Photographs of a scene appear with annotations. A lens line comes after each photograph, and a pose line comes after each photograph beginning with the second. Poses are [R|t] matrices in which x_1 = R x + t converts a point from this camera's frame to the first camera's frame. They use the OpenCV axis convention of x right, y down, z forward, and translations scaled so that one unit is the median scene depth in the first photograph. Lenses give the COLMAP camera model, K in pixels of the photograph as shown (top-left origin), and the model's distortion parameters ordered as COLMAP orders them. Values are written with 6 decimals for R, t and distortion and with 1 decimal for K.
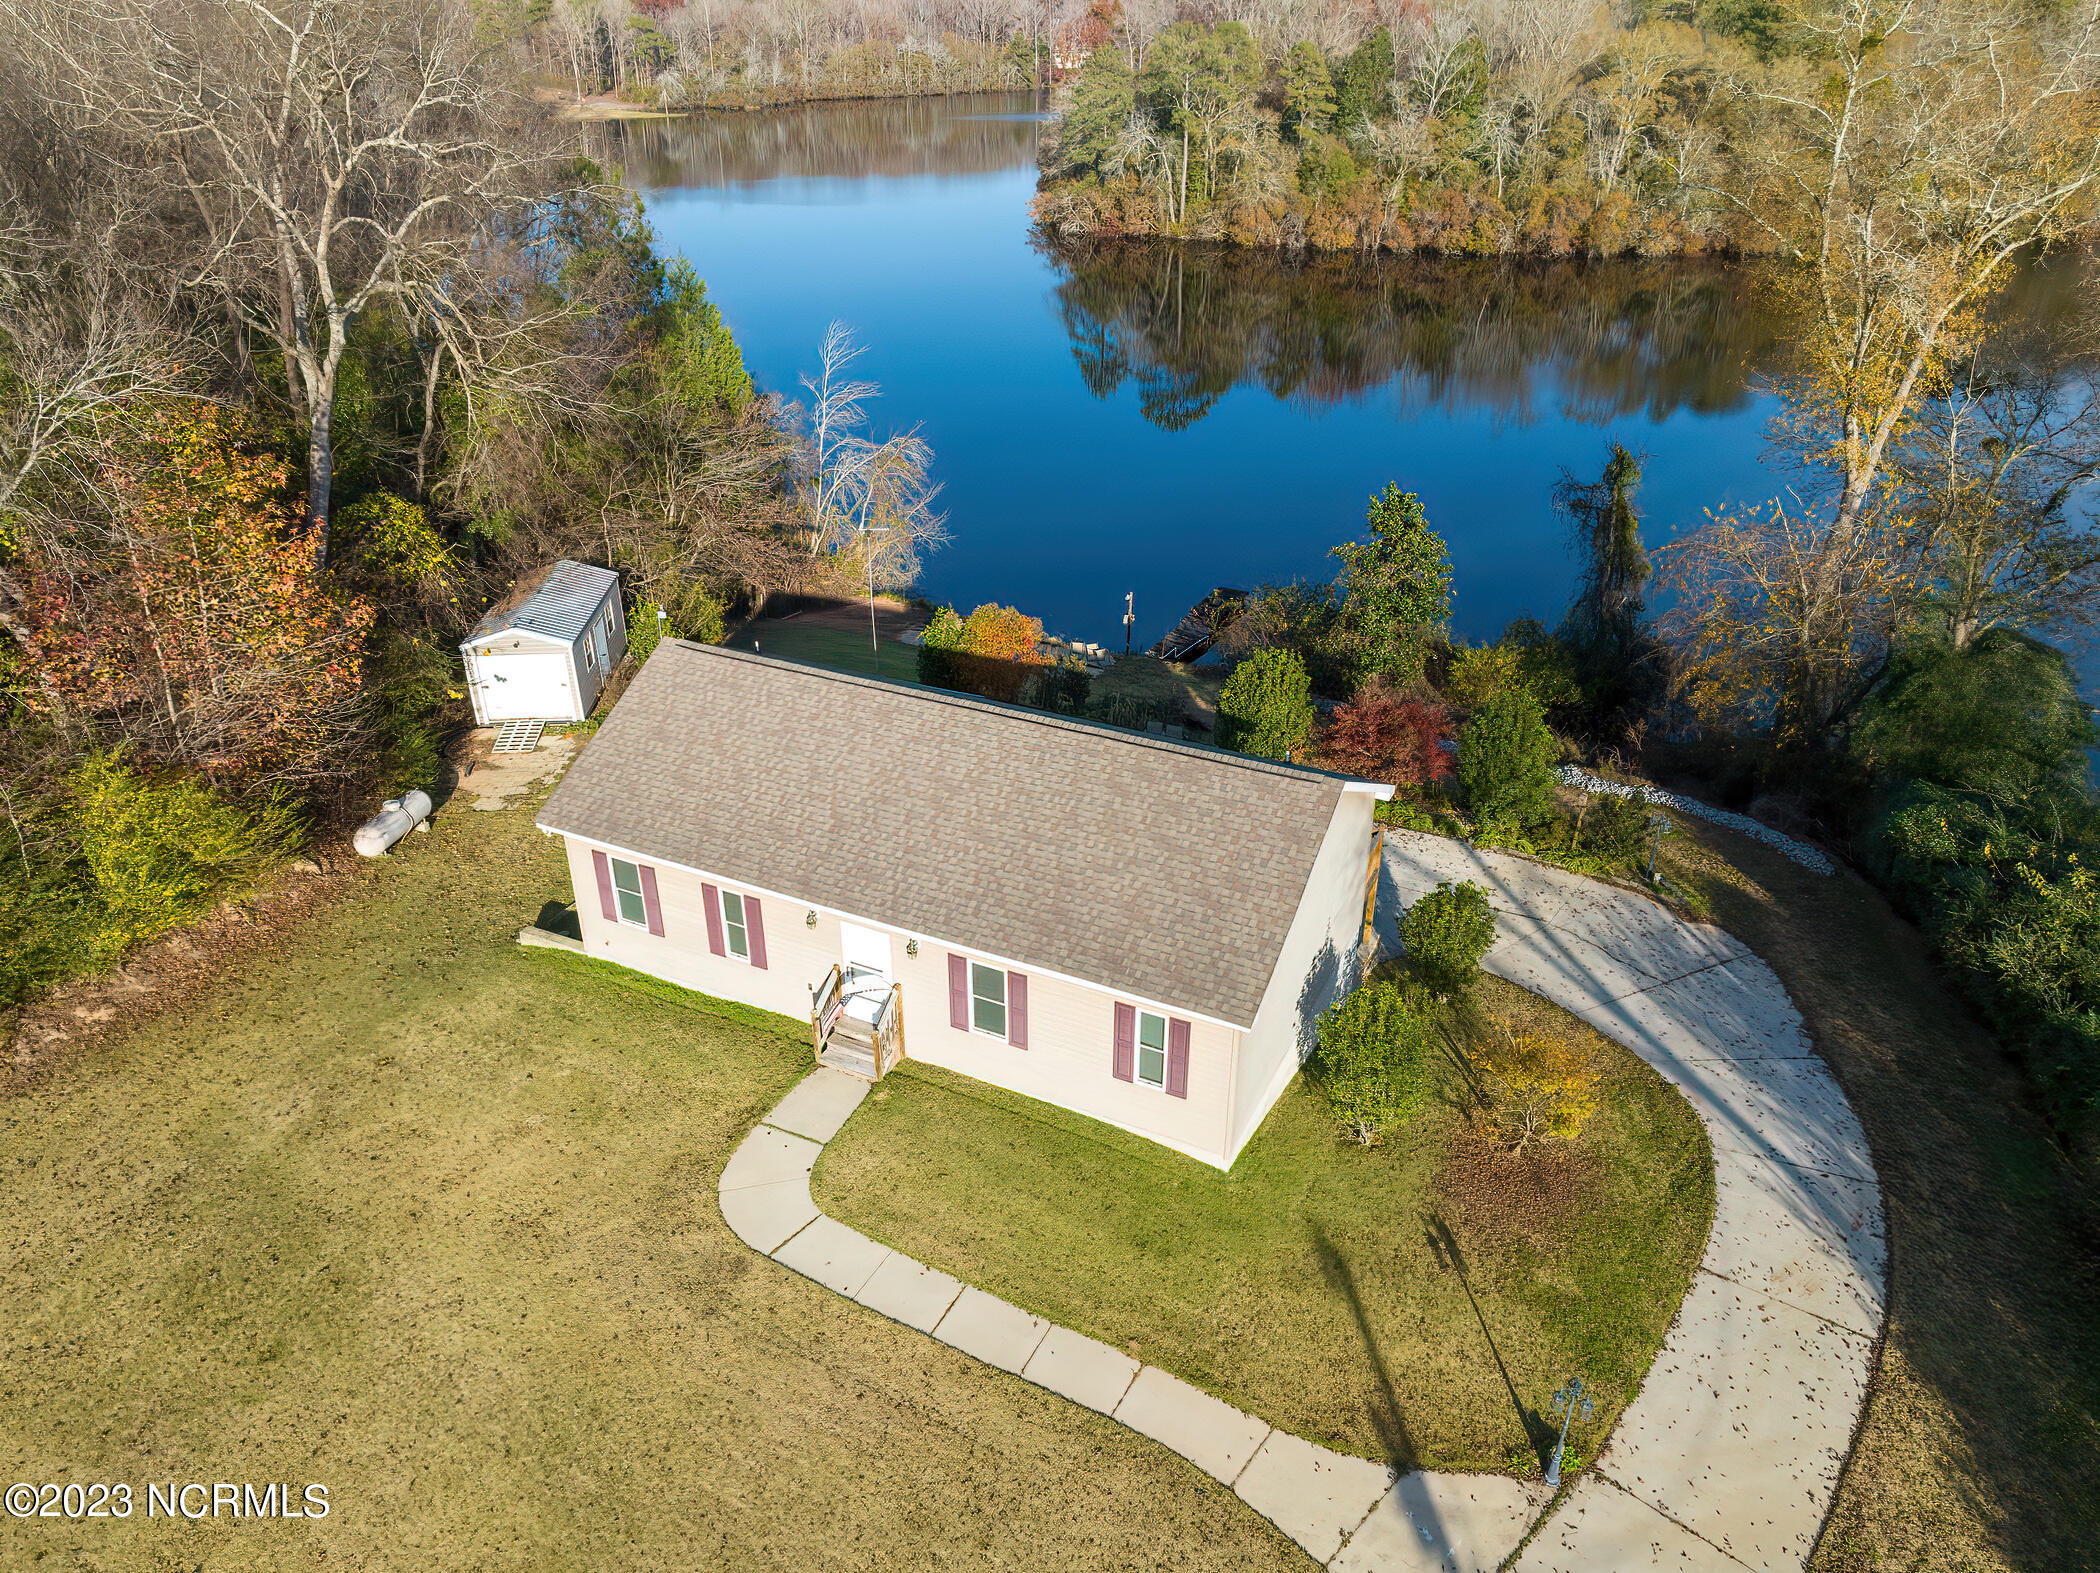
lens RADIAL K [[1480.5, 0, 1050.0], [0, 1480.5, 786.5], [0, 0, 1]] dist [-0.036655, -0.008509]
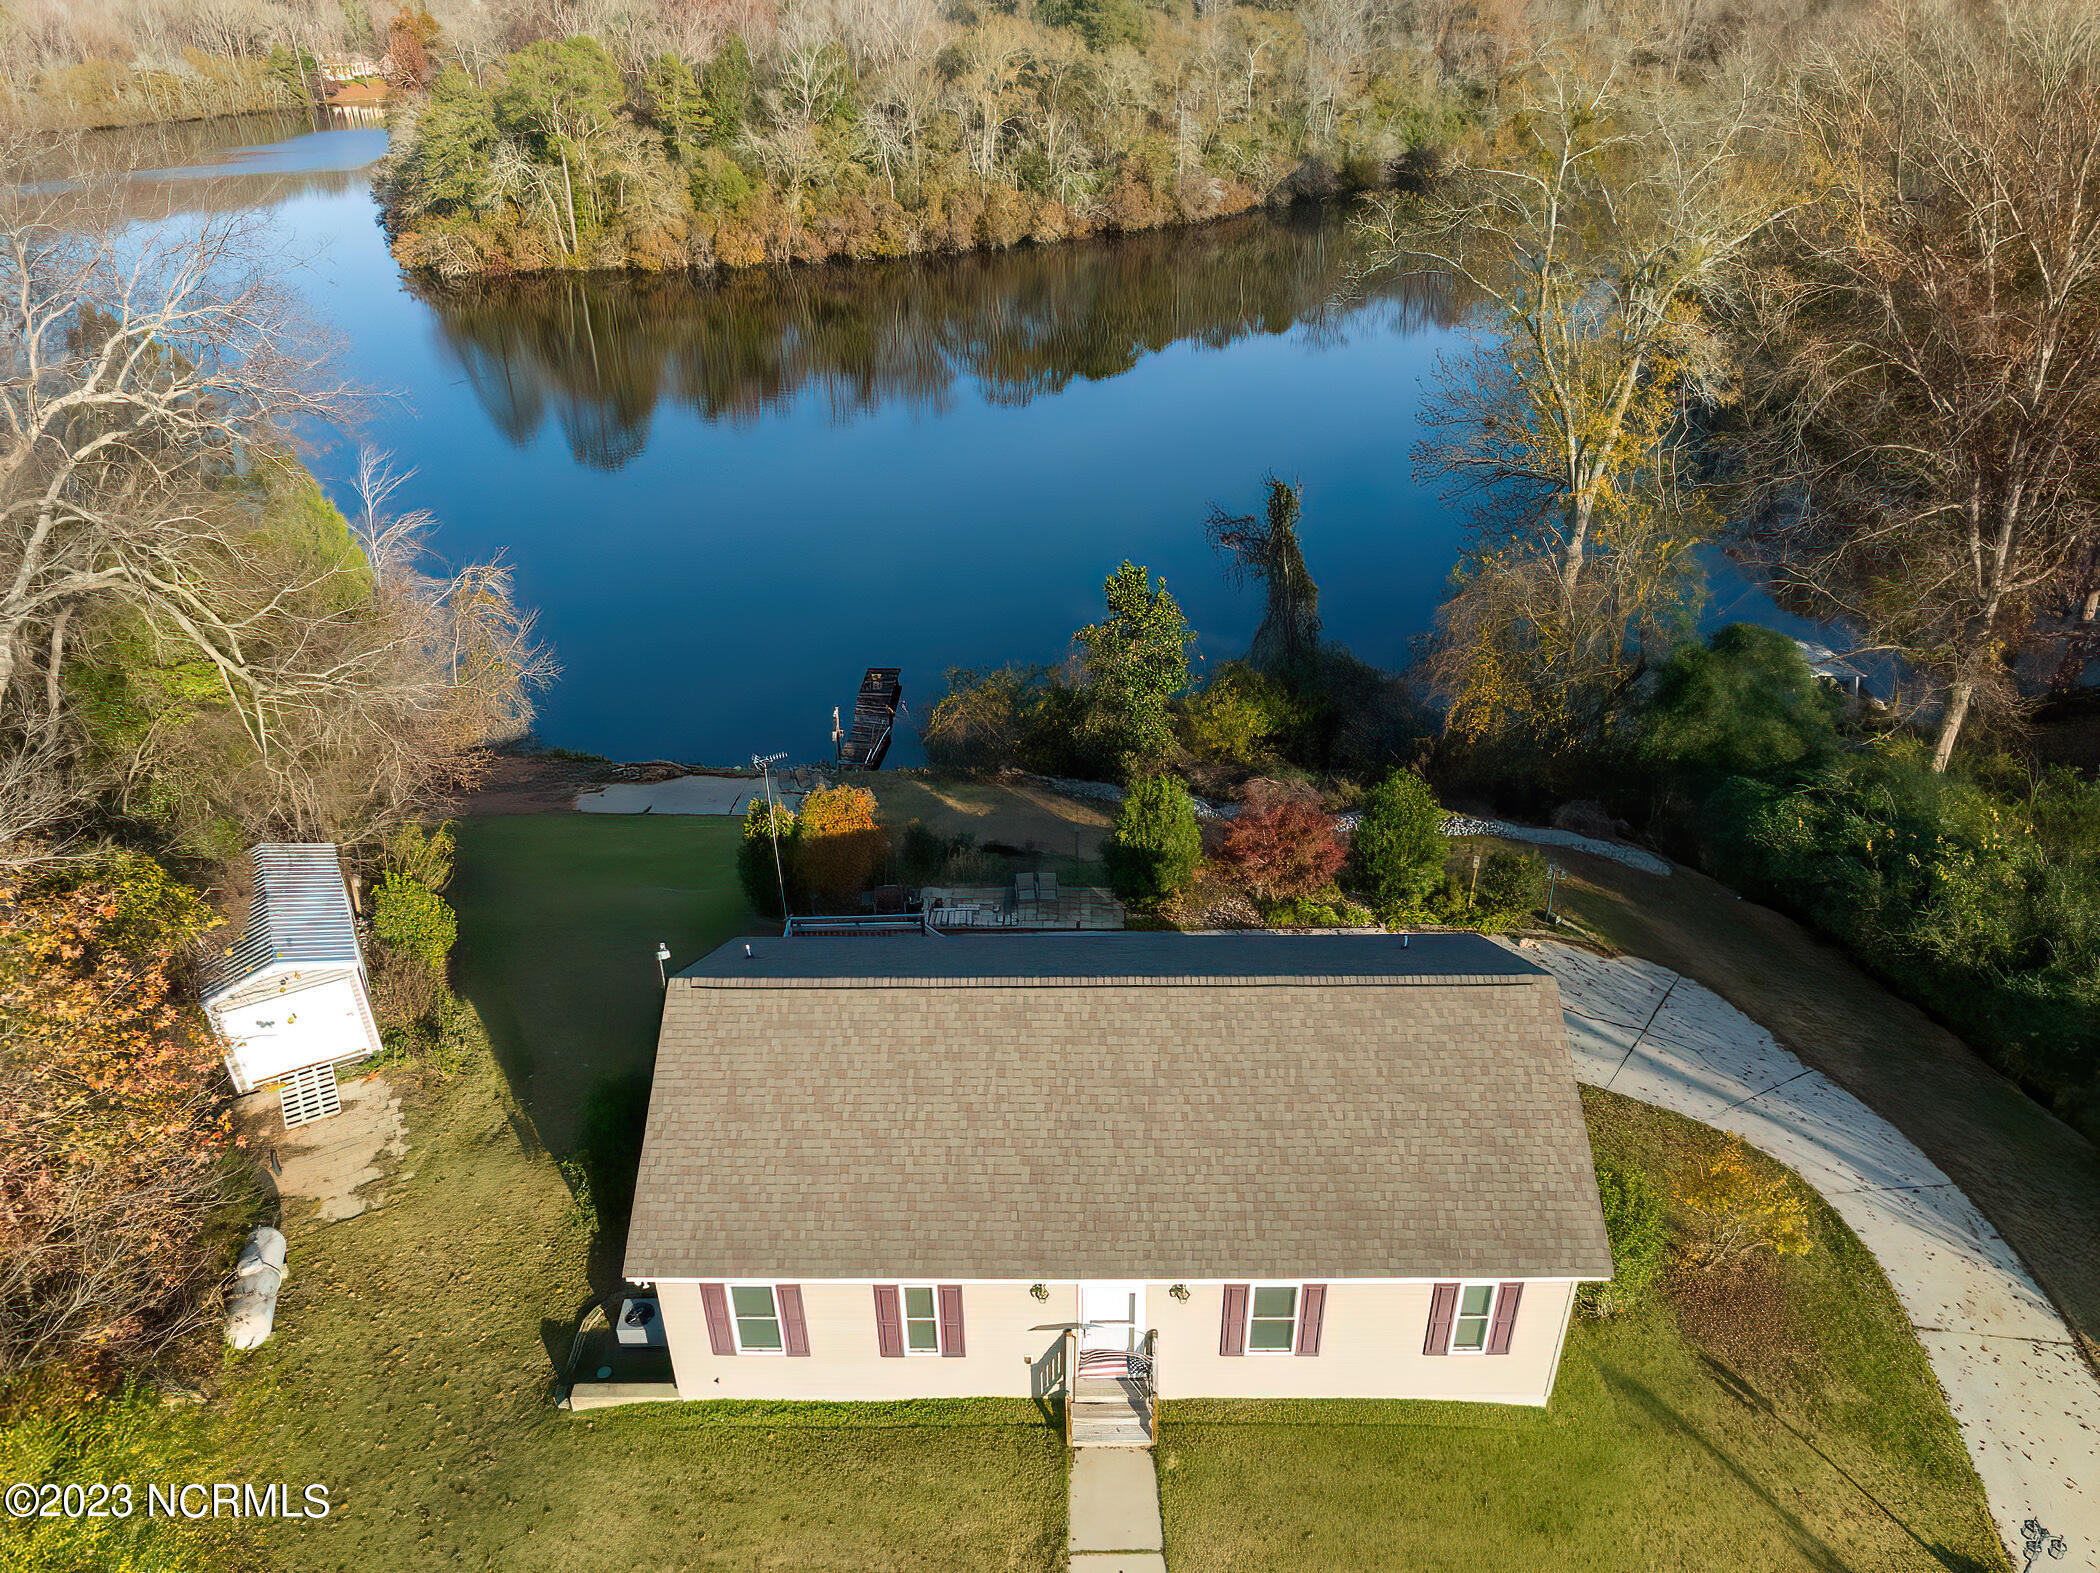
lens RADIAL K [[1478.0, 0, 1044.9], [0, 1478.0, 796.7], [0, 0, 1]] dist [-0.054063, 0.026844]
pose [[0.903431, -0.222085, 0.366729, -0.273047], [0.216099, 0.974654, 0.057878, -0.156896], [-0.370288, 0.026961, 0.928526, 0.149544]]
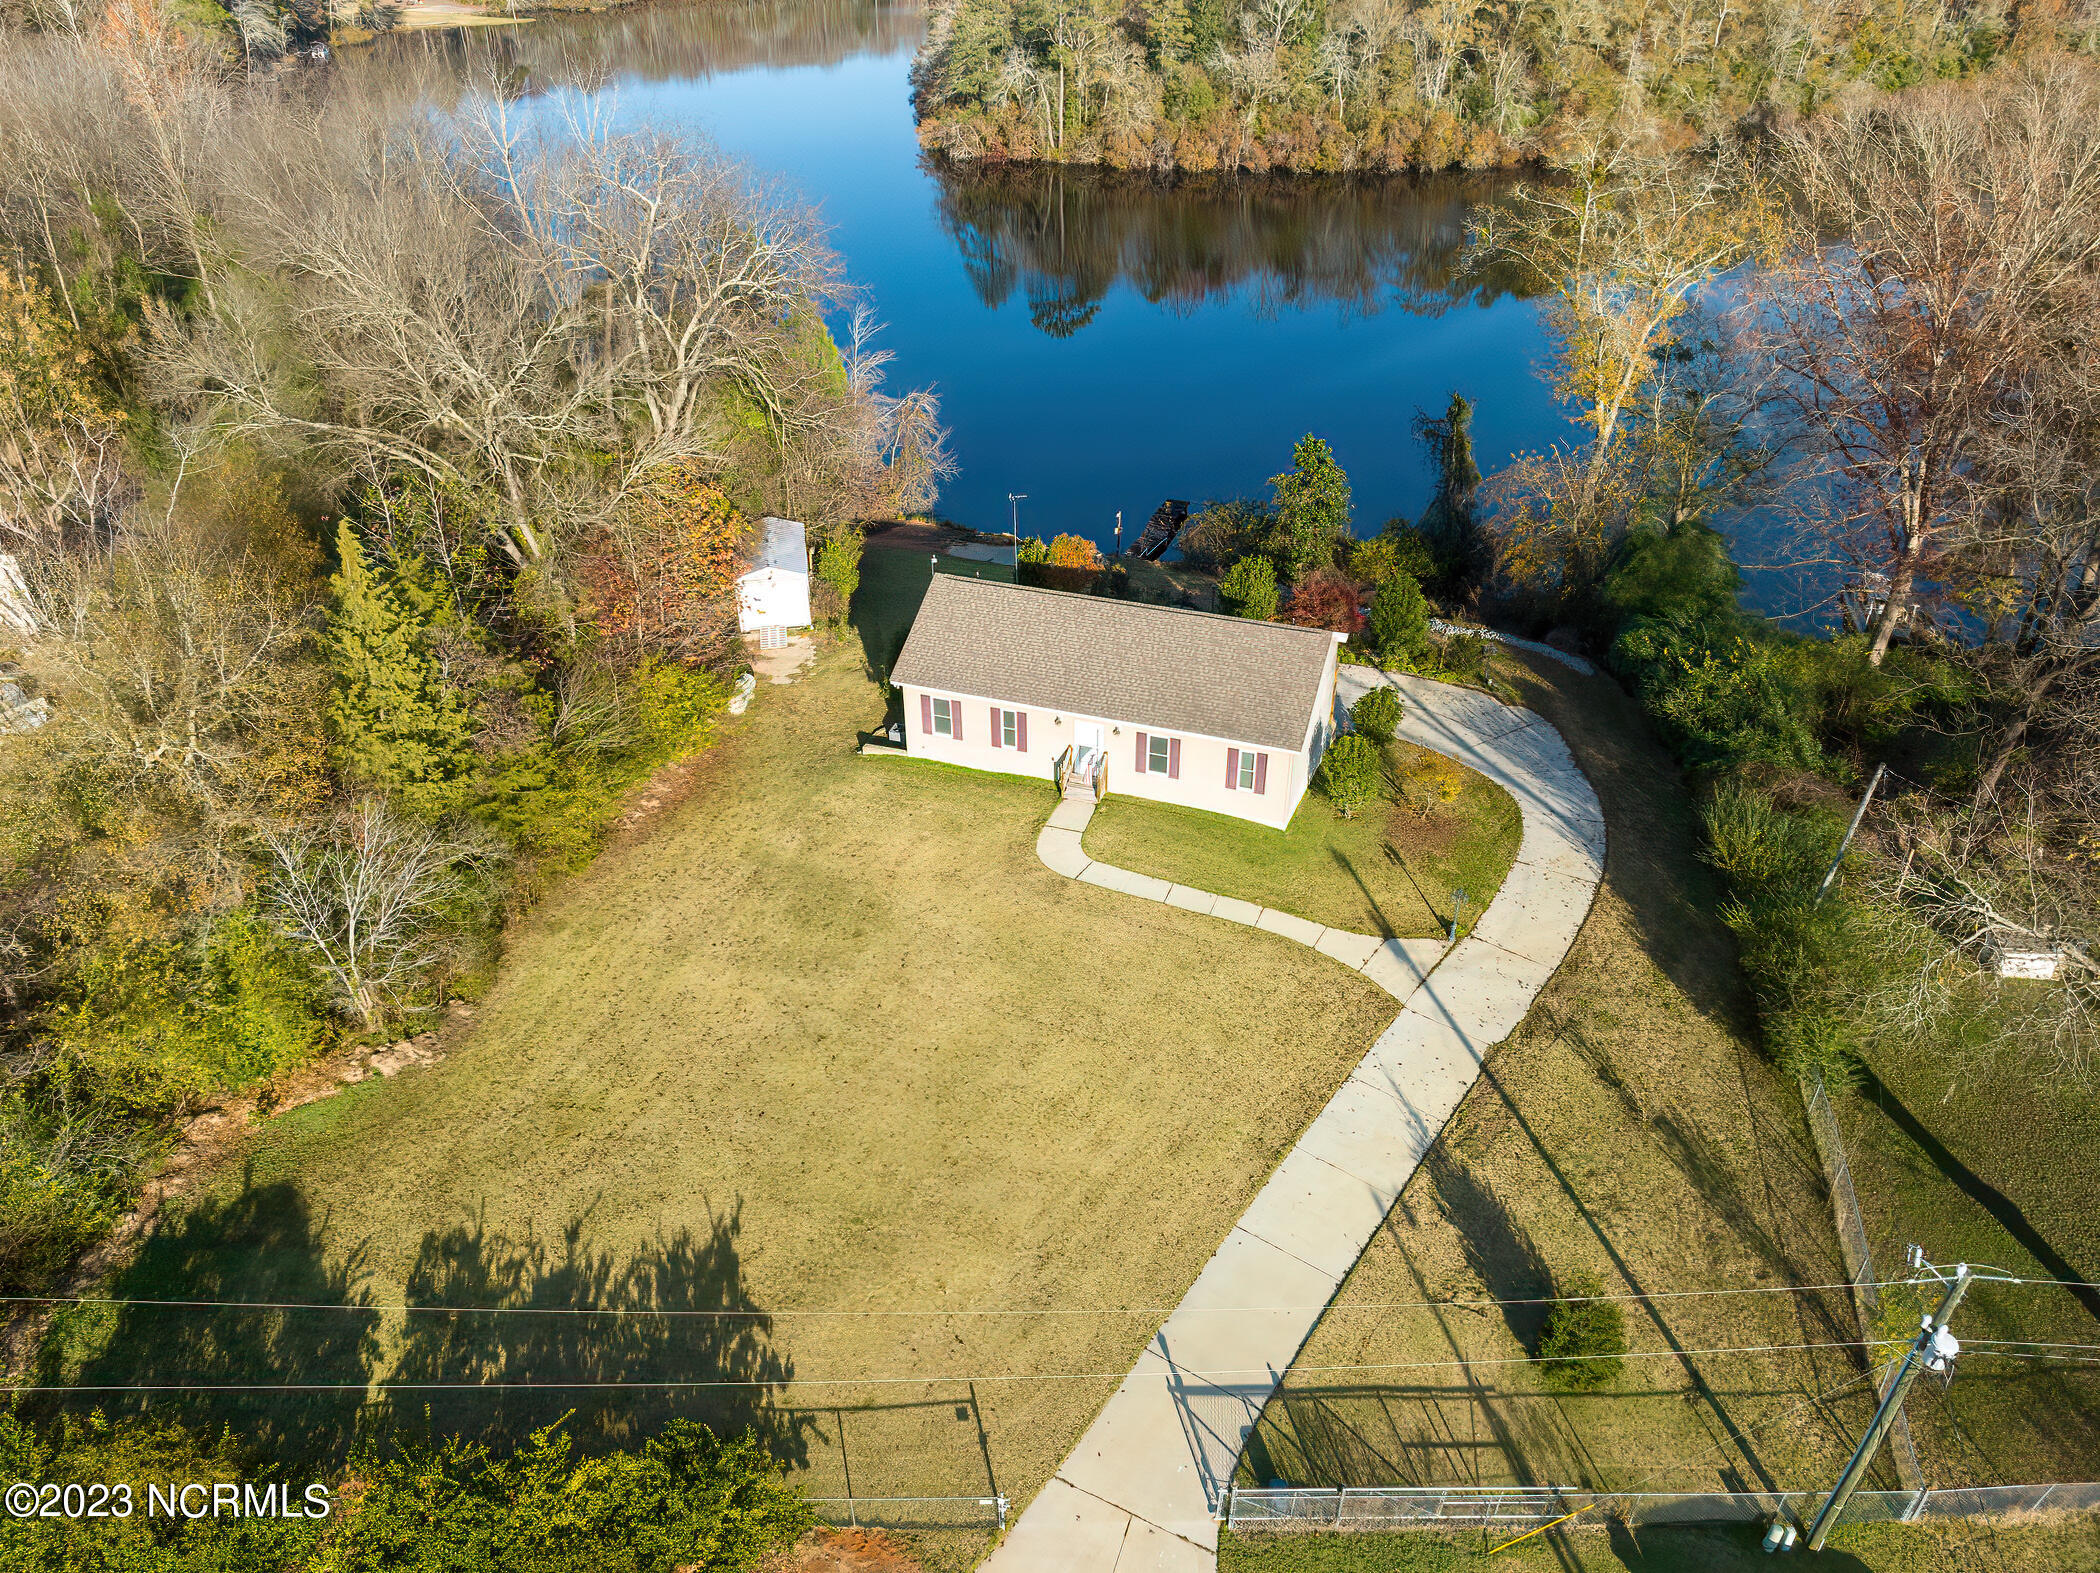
lens RADIAL K [[1480.5, 0, 1050.0], [0, 1480.5, 786.5], [0, 0, 1]] dist [-0.036655, -0.008509]
pose [[0.993498, -0.067269, 0.091847, -0.239581], [0.059670, 0.994752, 0.083114, 0.010250], [-0.096956, -0.077093, 0.992298, -0.607270]]
